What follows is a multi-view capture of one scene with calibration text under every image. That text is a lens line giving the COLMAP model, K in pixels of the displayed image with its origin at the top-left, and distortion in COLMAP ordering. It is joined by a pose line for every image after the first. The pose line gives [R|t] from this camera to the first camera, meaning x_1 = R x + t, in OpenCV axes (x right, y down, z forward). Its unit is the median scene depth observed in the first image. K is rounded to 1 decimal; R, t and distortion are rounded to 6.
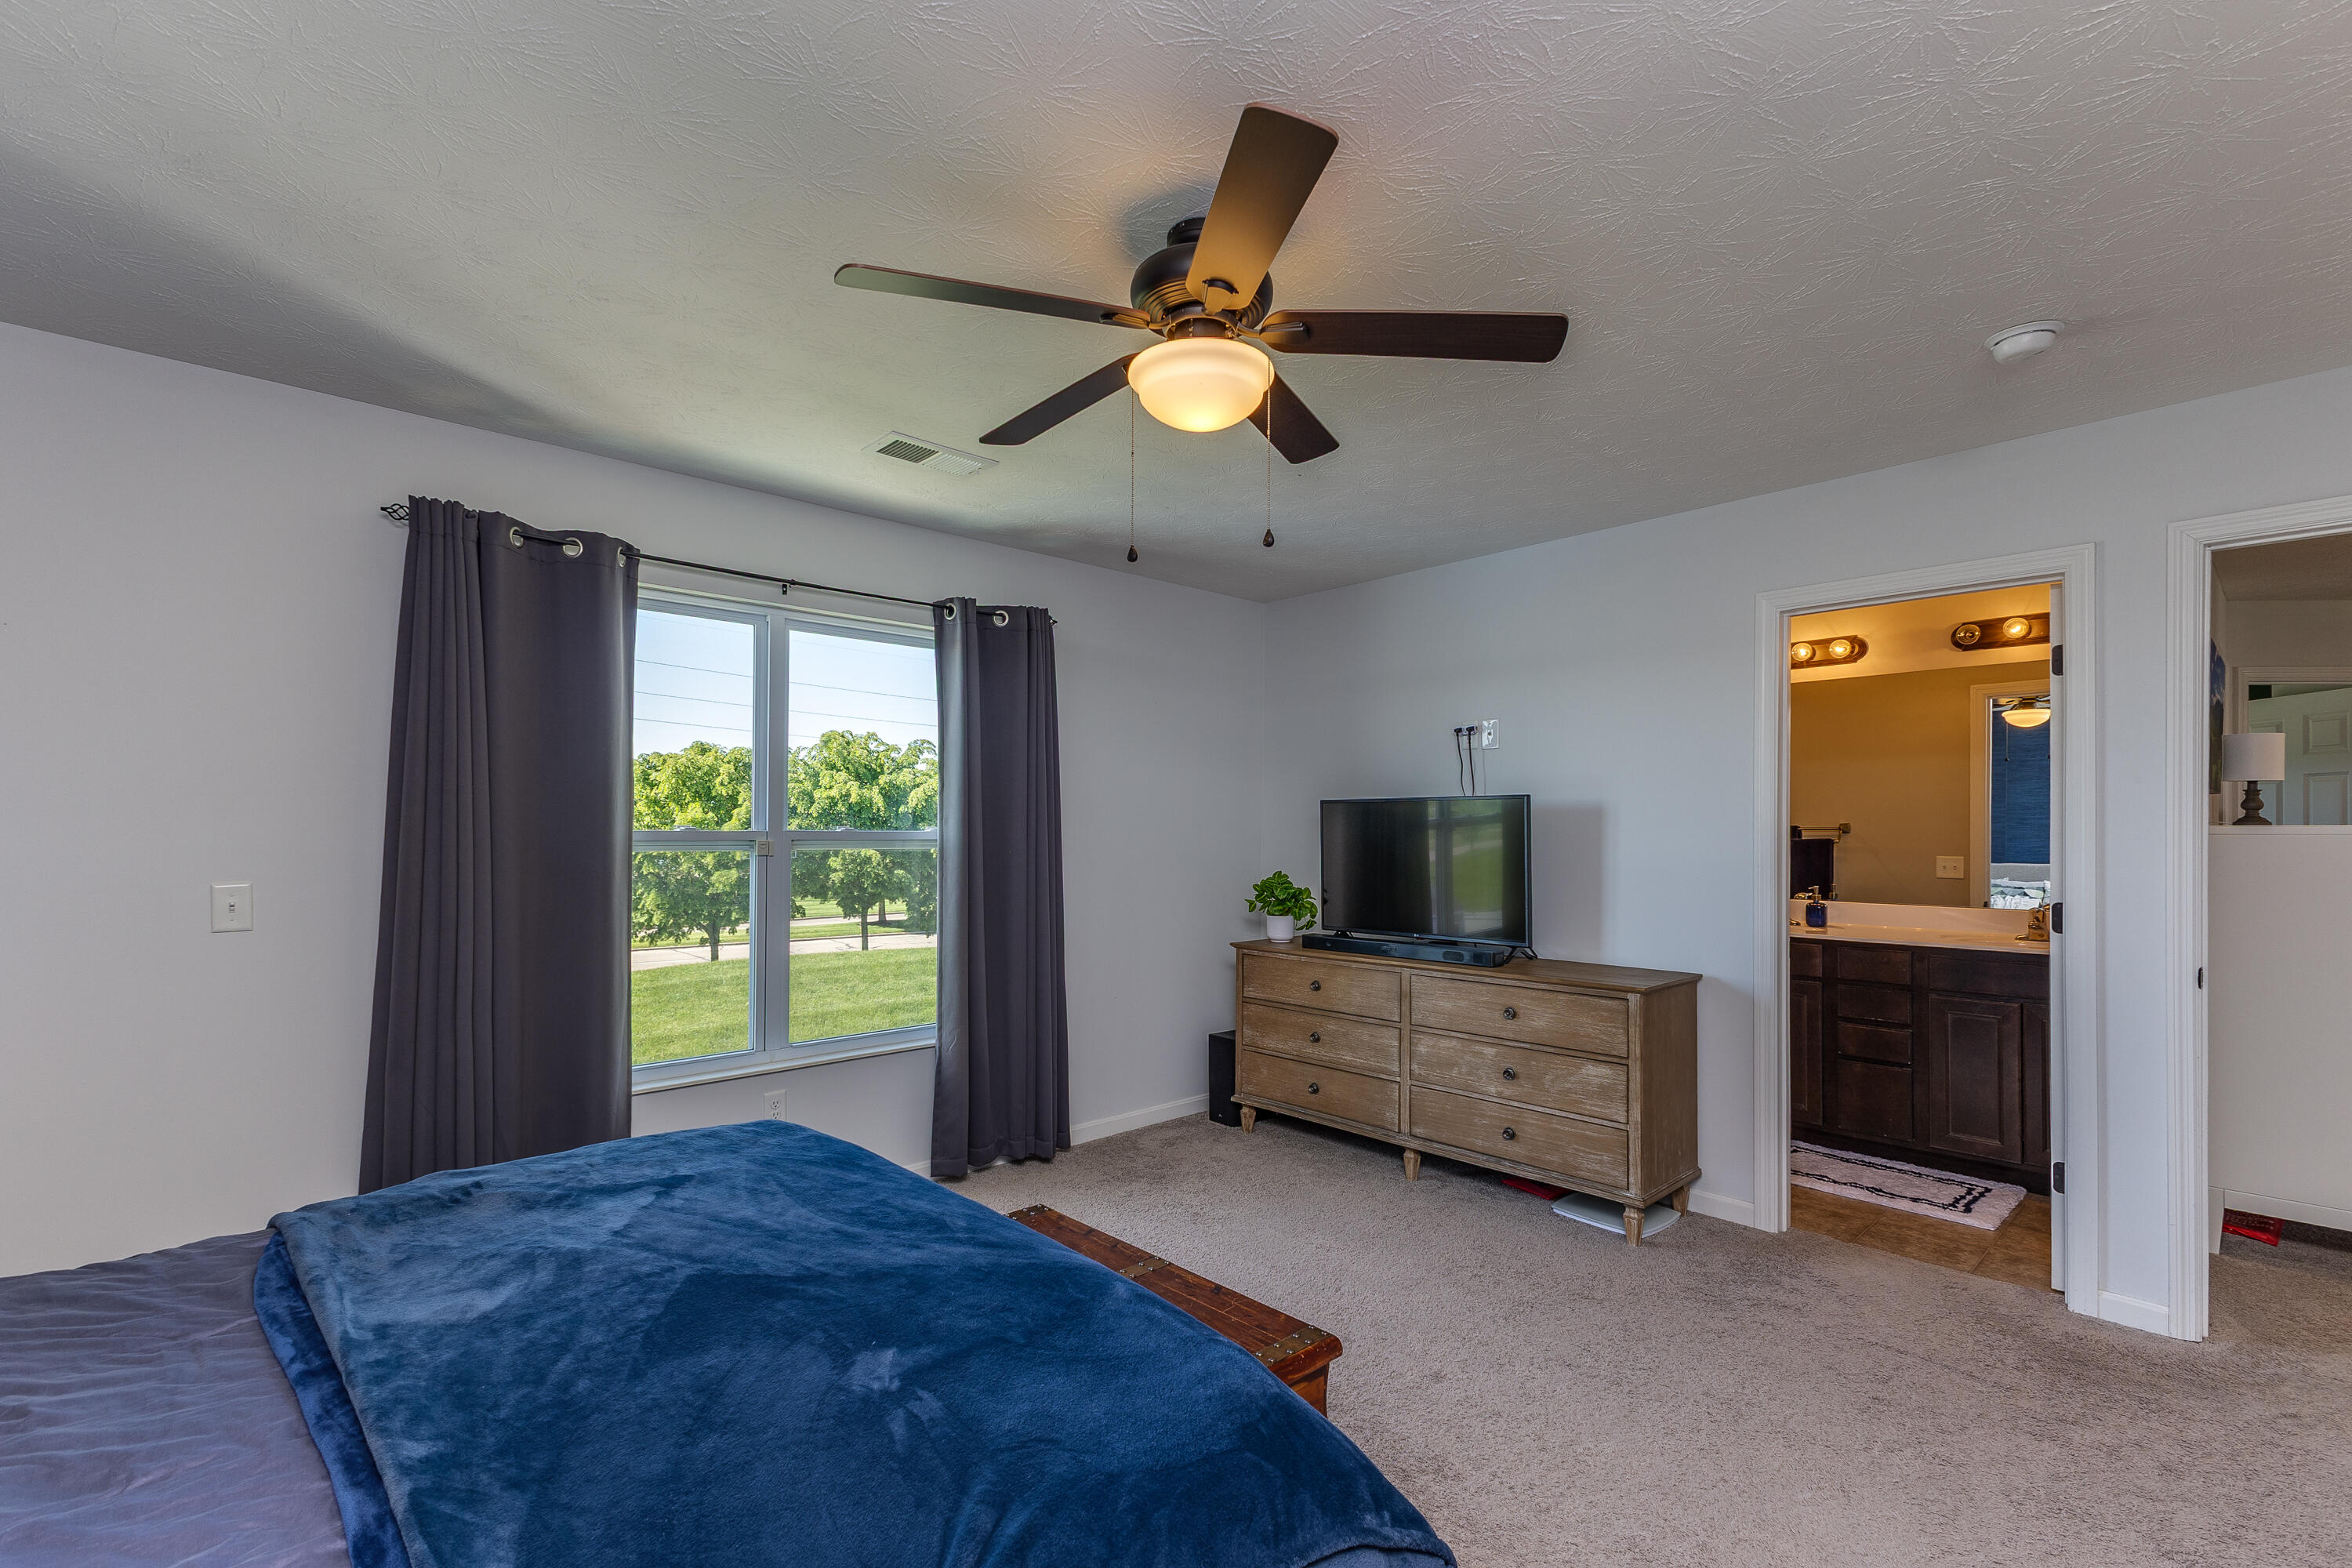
lens RADIAL K [[1032.2, 0, 1178.1], [0, 1032.2, 826.1], [0, 0, 1]] dist [0.007520, 0.000189]
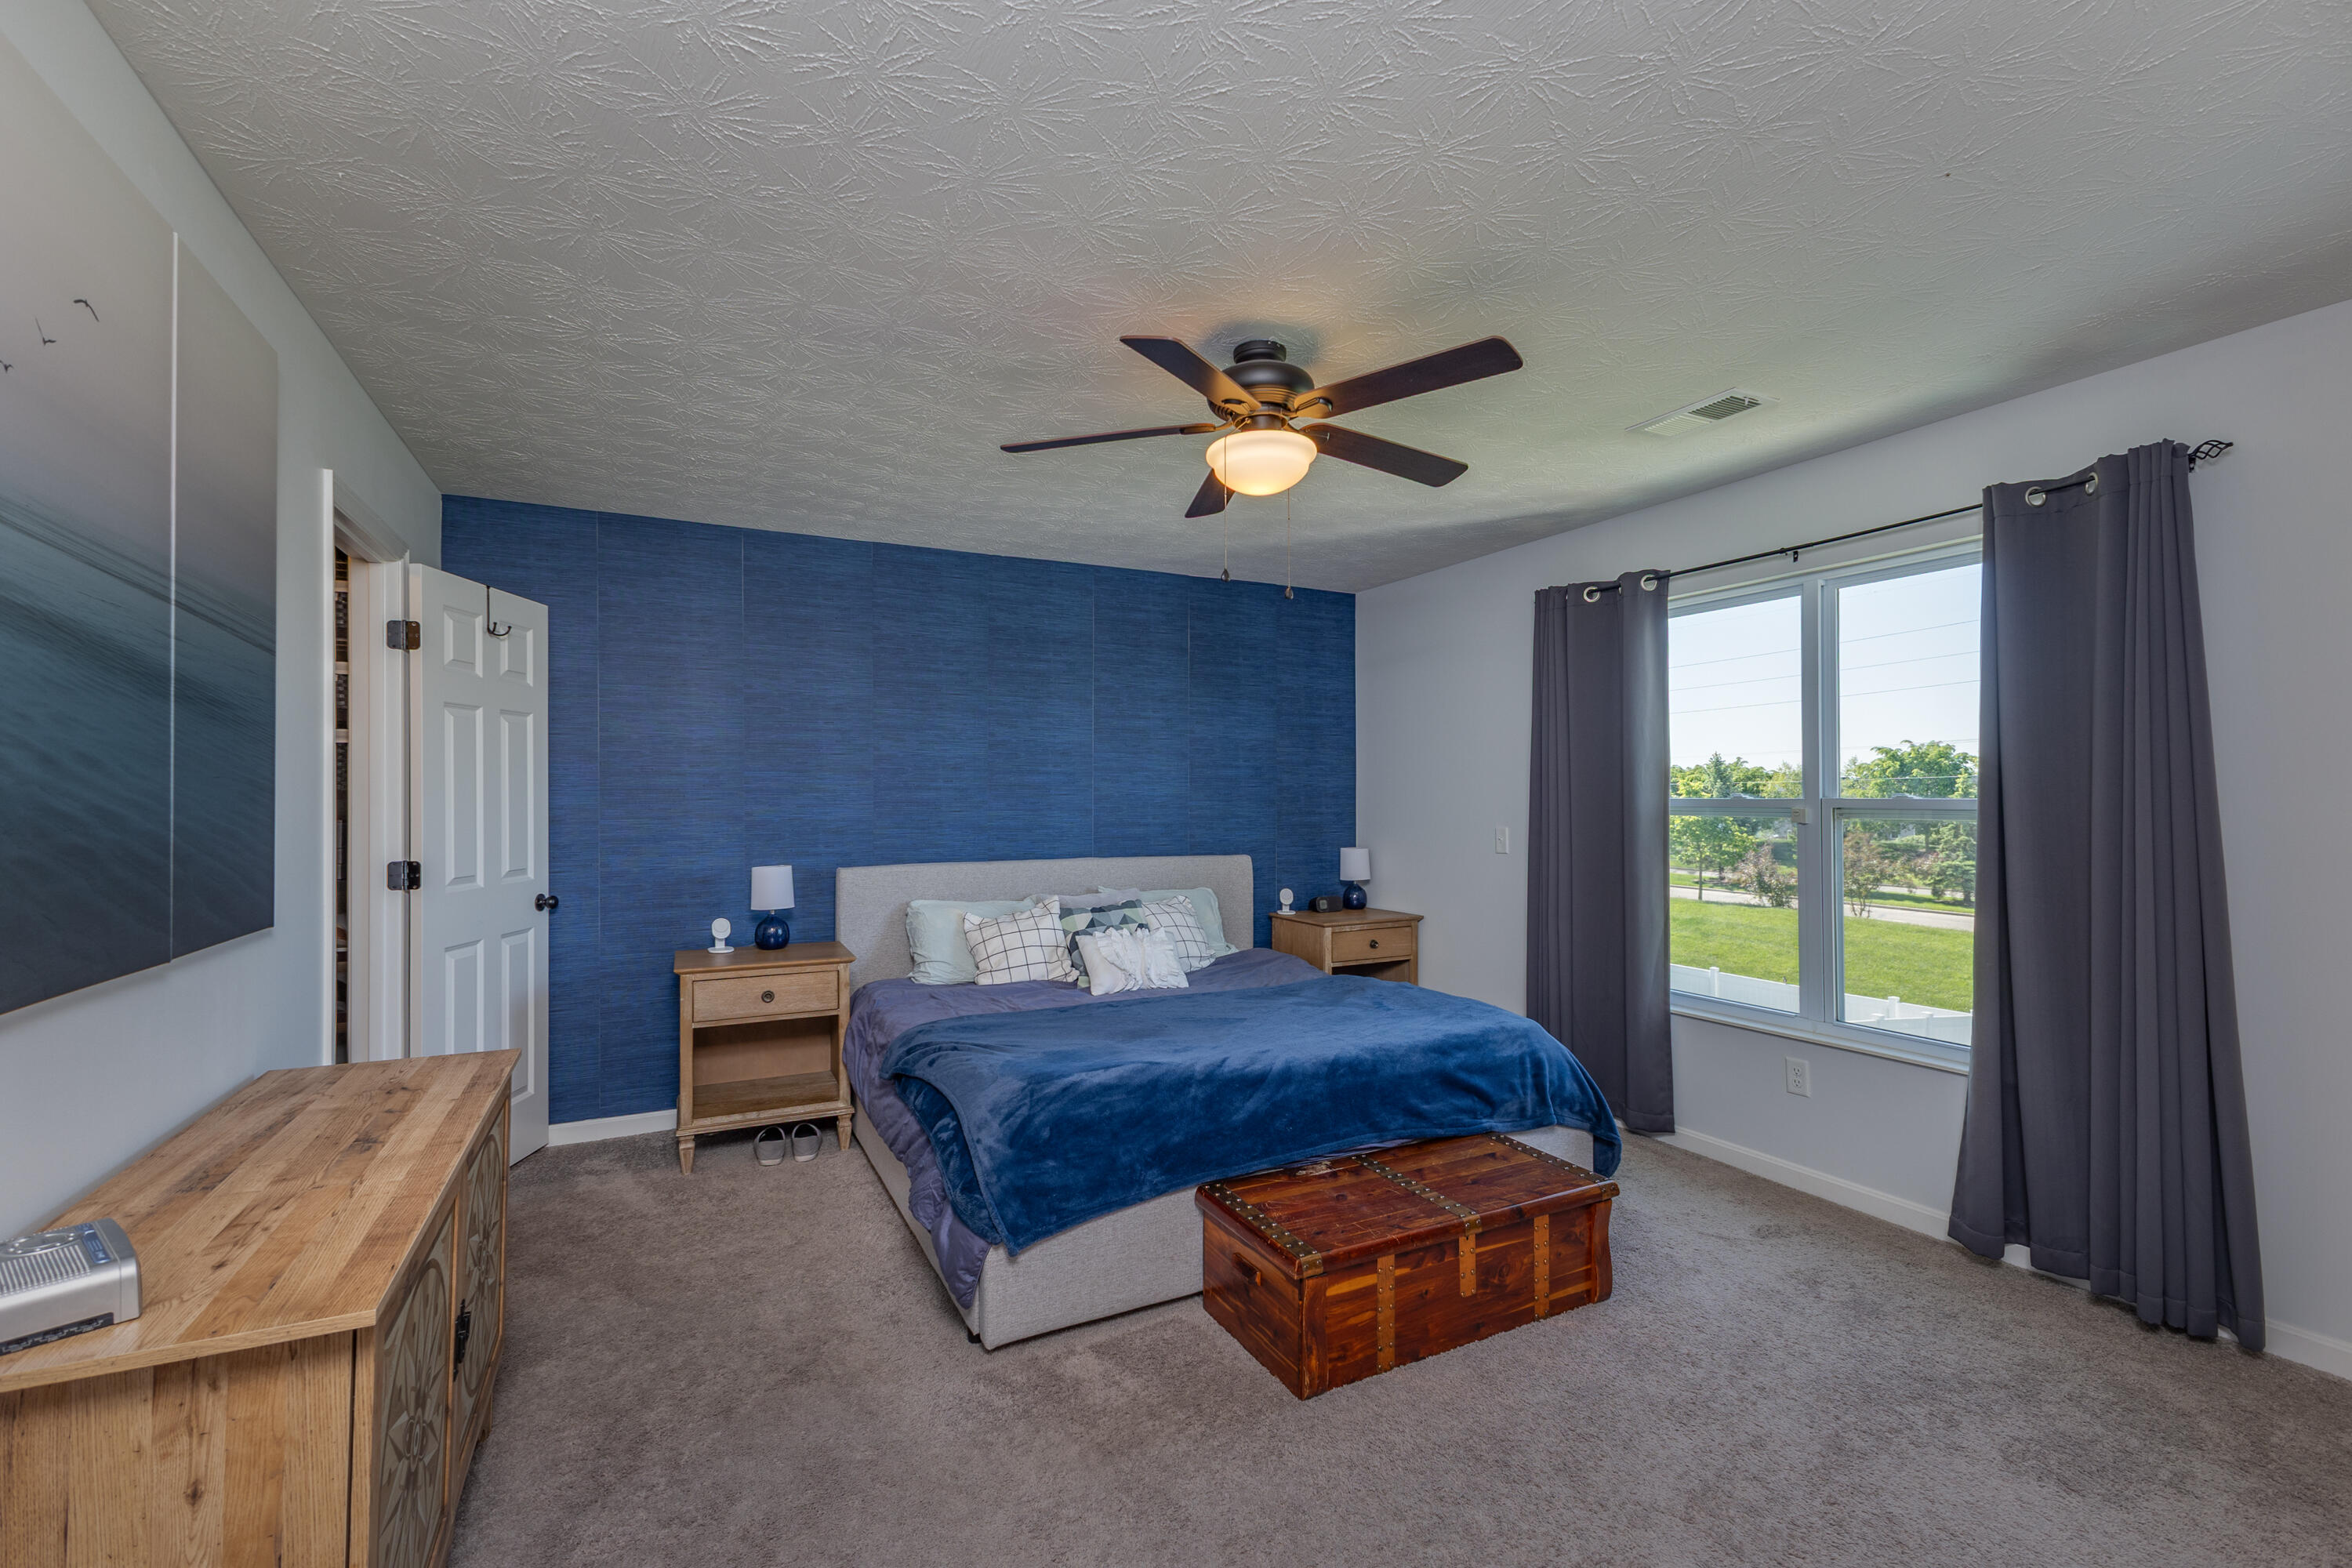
lens RADIAL K [[1009.5, 0, 1176.0], [0, 1009.5, 784.0], [0, 0, 1]] dist [0.000726, 0.000033]
pose [[-0.275384, -0.013200, -0.961244, 0.718473], [0.006482, 0.999857, -0.015588, 0.001354], [0.961313, -0.010523, -0.275259, 0.695230]]
